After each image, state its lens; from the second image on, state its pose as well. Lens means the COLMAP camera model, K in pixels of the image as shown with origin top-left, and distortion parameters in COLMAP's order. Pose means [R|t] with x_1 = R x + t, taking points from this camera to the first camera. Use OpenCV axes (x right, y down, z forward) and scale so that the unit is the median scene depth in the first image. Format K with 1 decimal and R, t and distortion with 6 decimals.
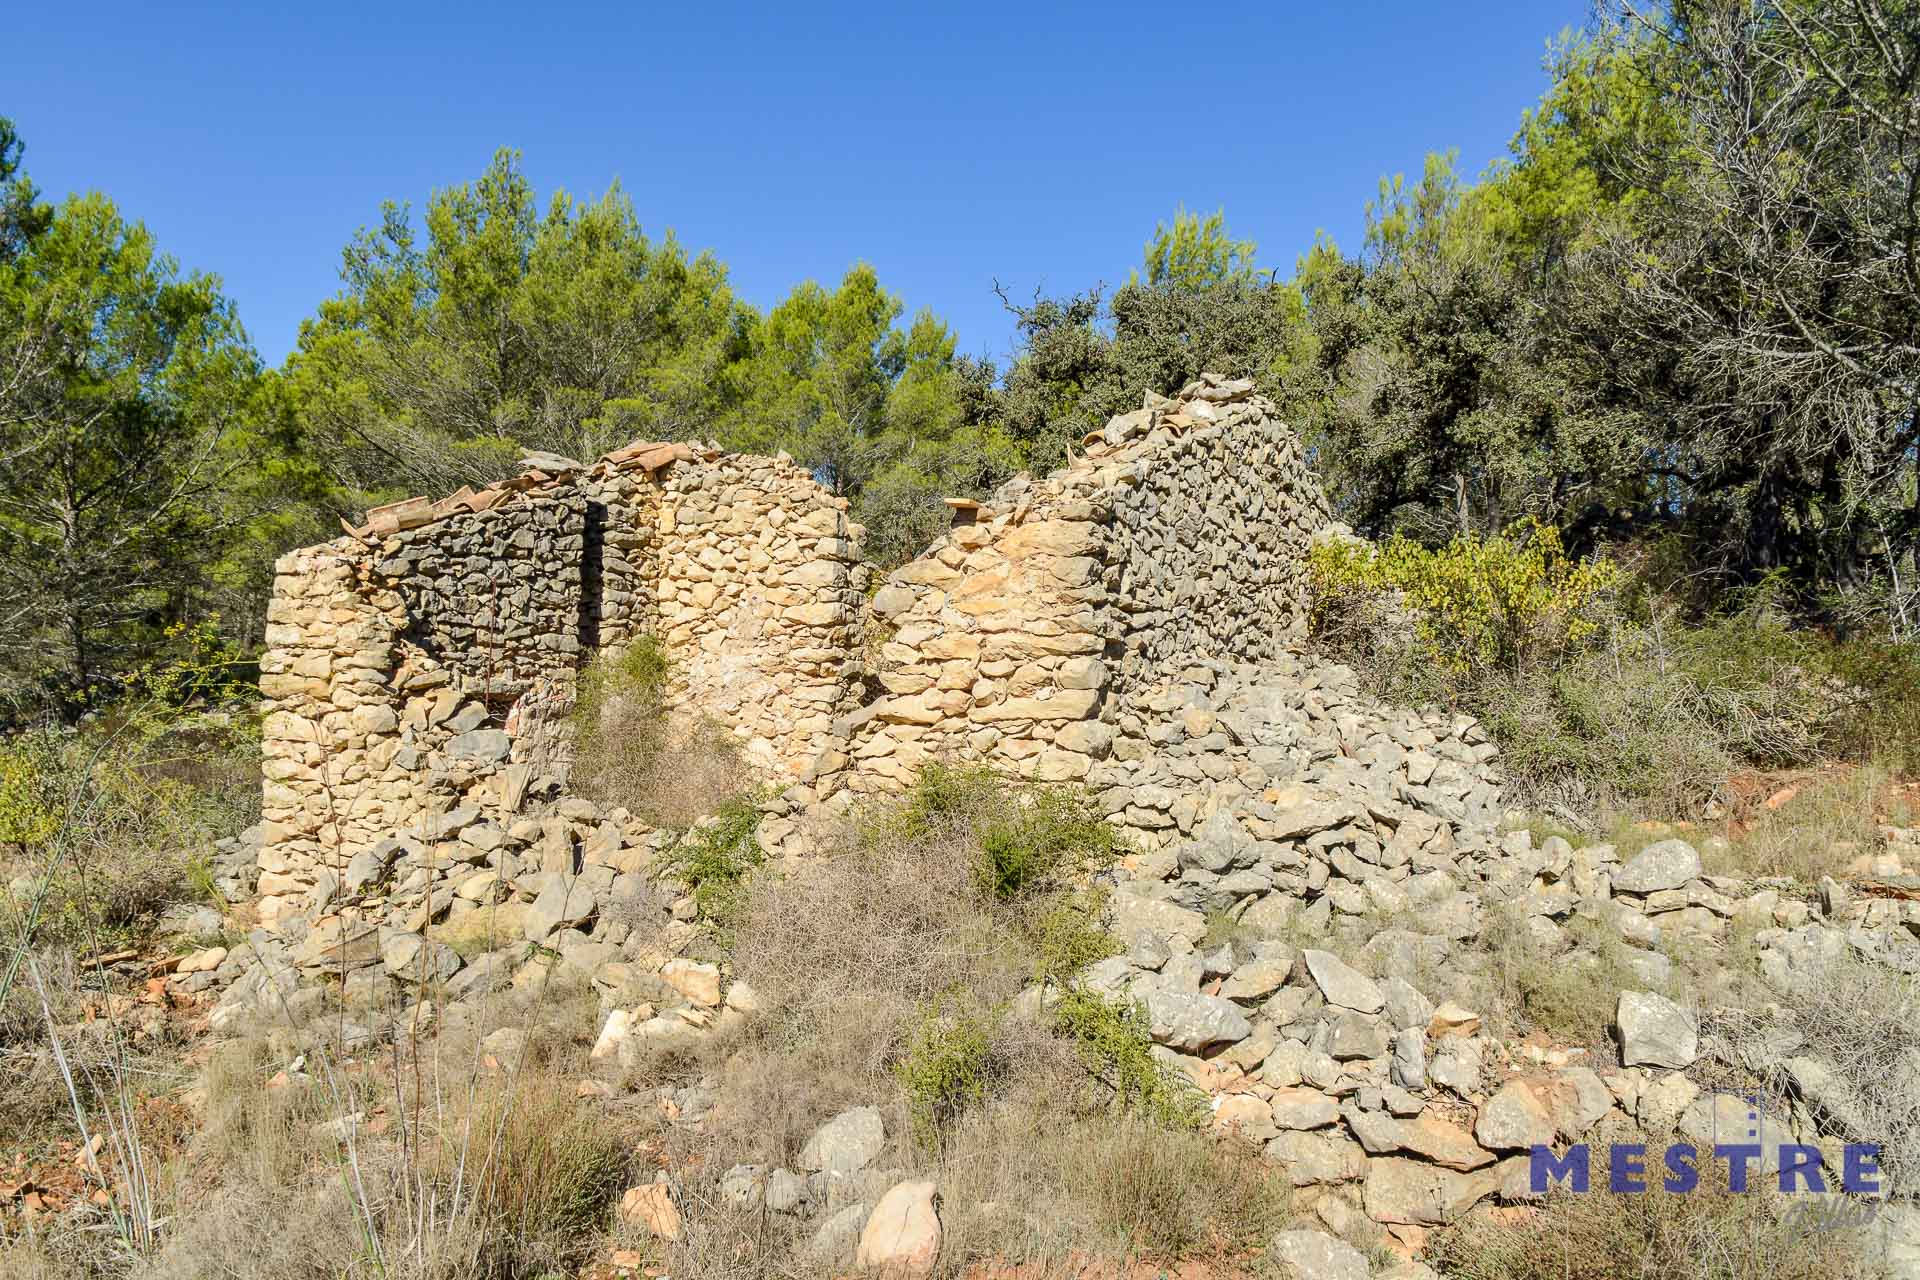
lens RADIAL K [[1498.2, 0, 971.6], [0, 1498.2, 639.4], [0, 0, 1]] dist [0.026328, 0.004059]
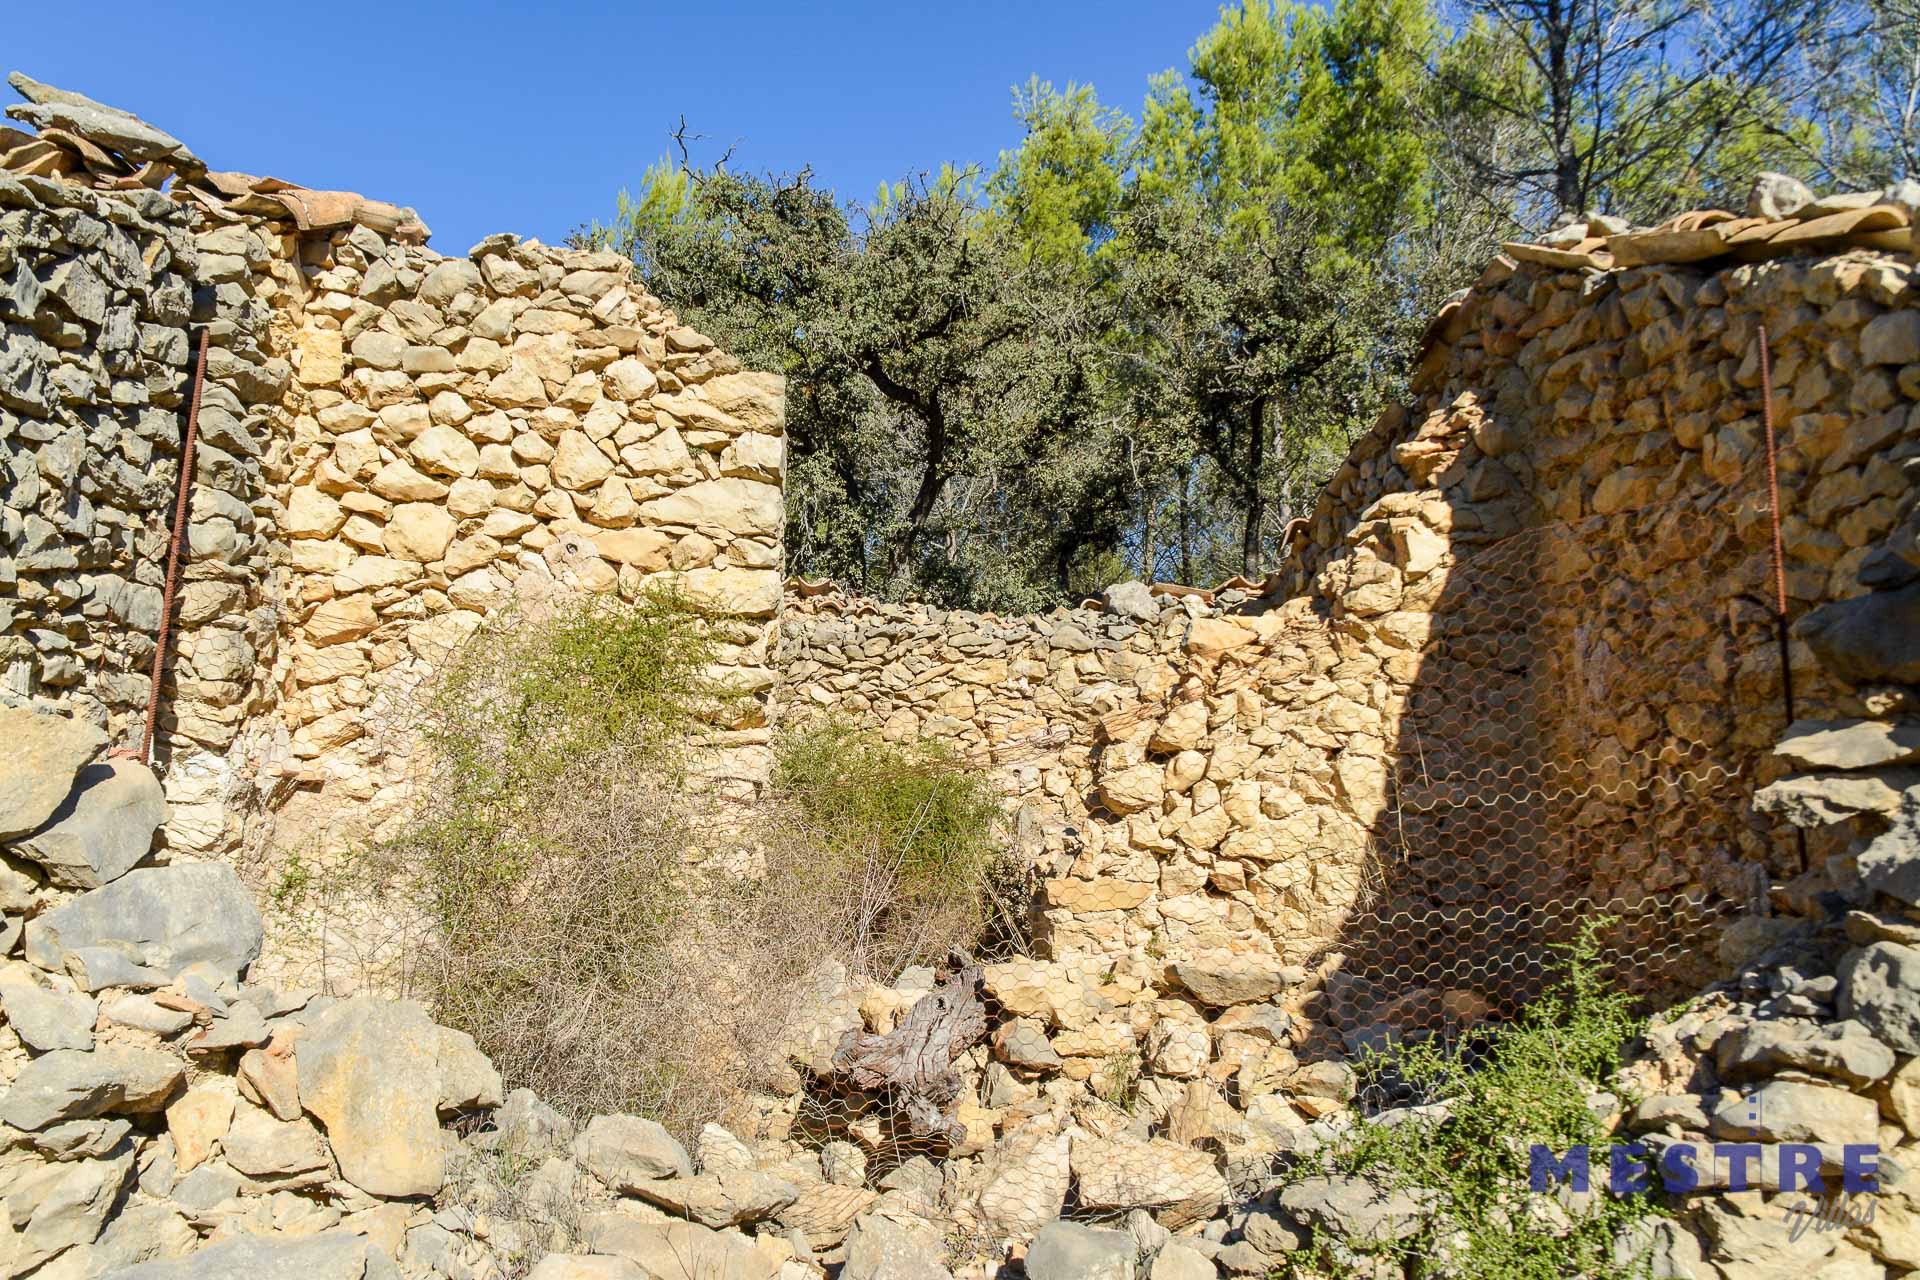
lens RADIAL K [[1498.2, 0, 946.9], [0, 1498.2, 645.6], [0, 0, 1]] dist [0.026328, 0.004059]
pose [[0.855995, 0.070421, 0.512166, -0.275954], [-0.046405, 0.997146, -0.059547, 0.023875], [-0.514898, 0.027205, 0.856820, 0.549951]]
